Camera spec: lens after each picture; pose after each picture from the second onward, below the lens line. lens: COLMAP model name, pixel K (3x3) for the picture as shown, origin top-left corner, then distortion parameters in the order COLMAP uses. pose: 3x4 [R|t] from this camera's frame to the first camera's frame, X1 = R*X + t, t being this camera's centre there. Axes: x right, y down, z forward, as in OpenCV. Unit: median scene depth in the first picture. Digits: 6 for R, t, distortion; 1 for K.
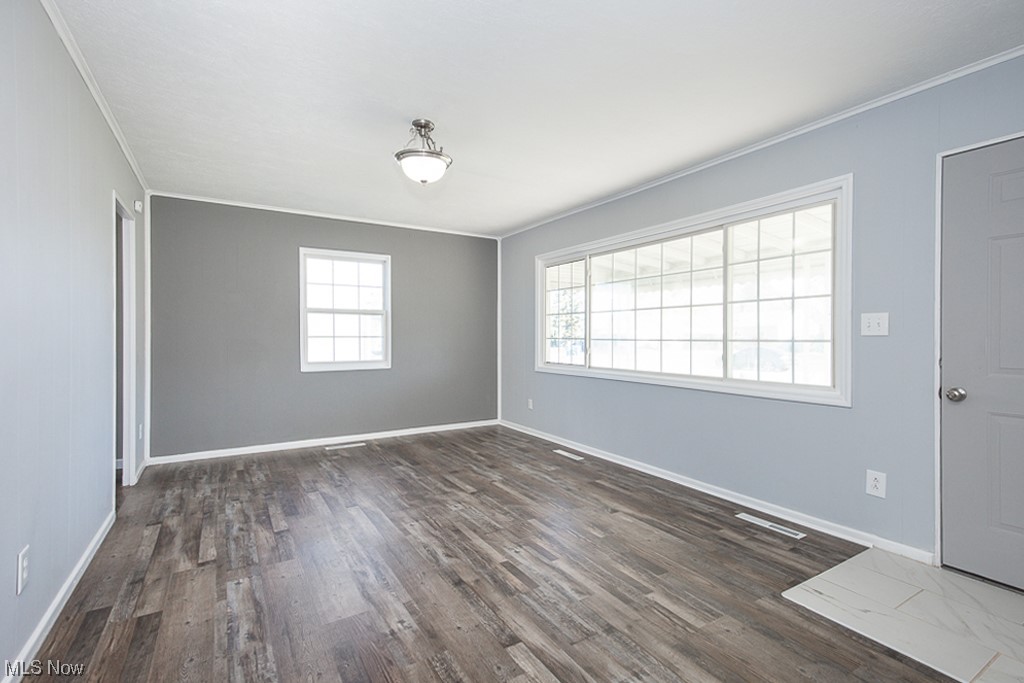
lens RADIAL K [[466.8, 0, 512.0], [0, 466.8, 341.5], [0, 0, 1]] dist [0.027352, -0.000494]
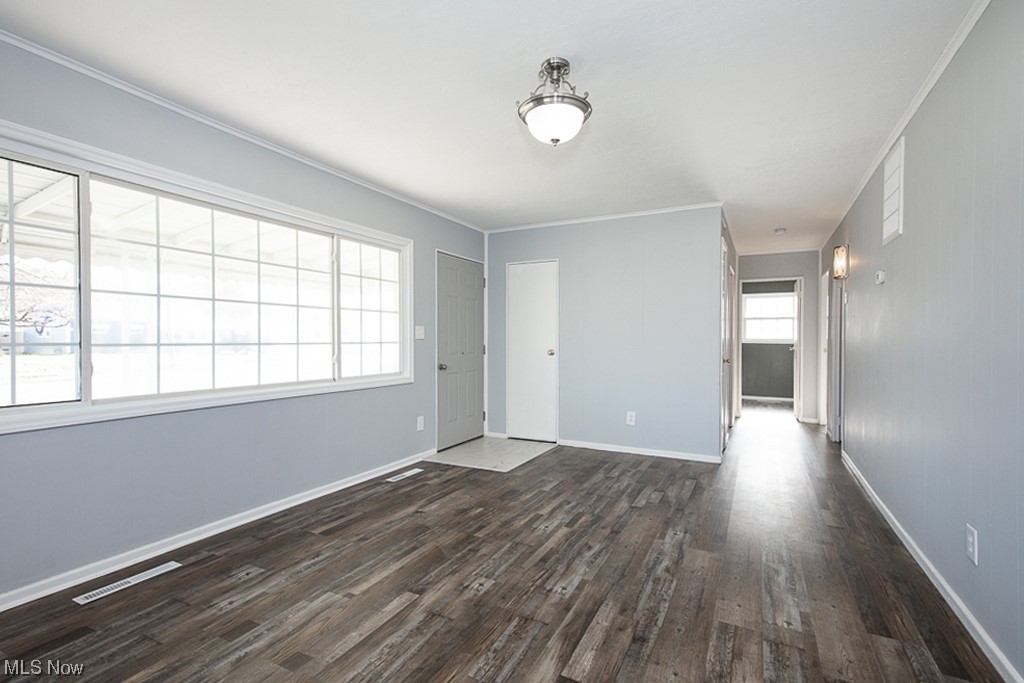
lens RADIAL K [[472.1, 0, 518.1], [0, 472.1, 340.0], [0, 0, 1]] dist [0.028715, -0.000382]
pose [[-0.519707, -0.004232, 0.854334, -0.840558], [0.006583, 0.999938, 0.008958, -0.019765], [-0.854319, 0.010280, -0.519647, 1.473396]]
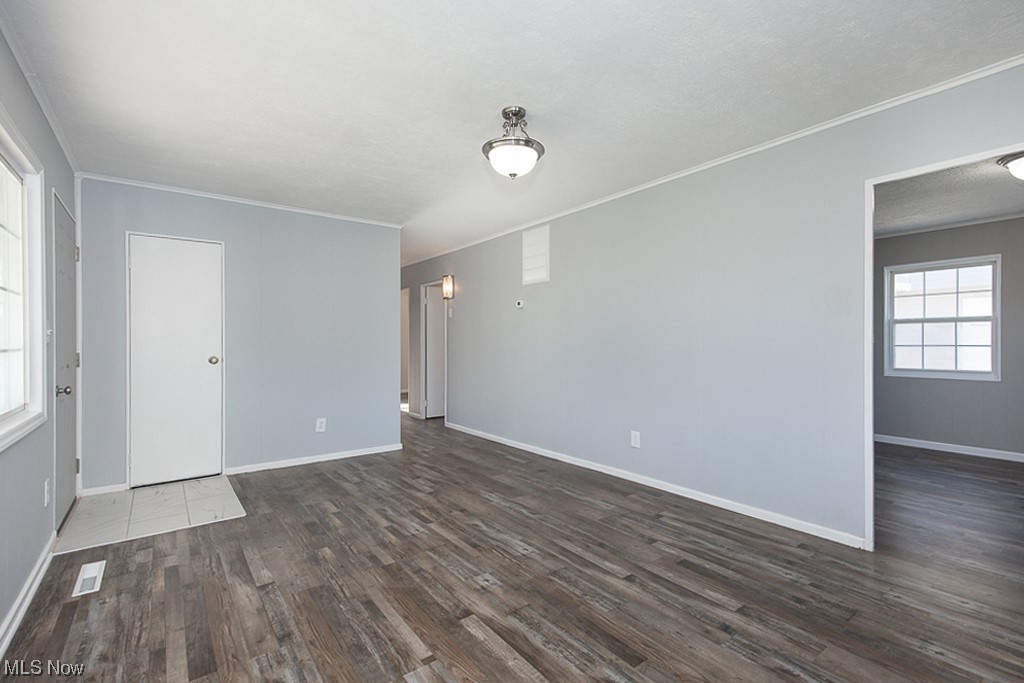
lens RADIAL K [[466.8, 0, 512.0], [0, 466.8, 341.5], [0, 0, 1]] dist [0.027352, -0.000494]
pose [[-0.996053, -0.000334, -0.088760, -0.105649], [-0.001062, 0.999966, 0.008155, -0.023815], [0.088754, 0.008217, -0.996020, 1.925479]]
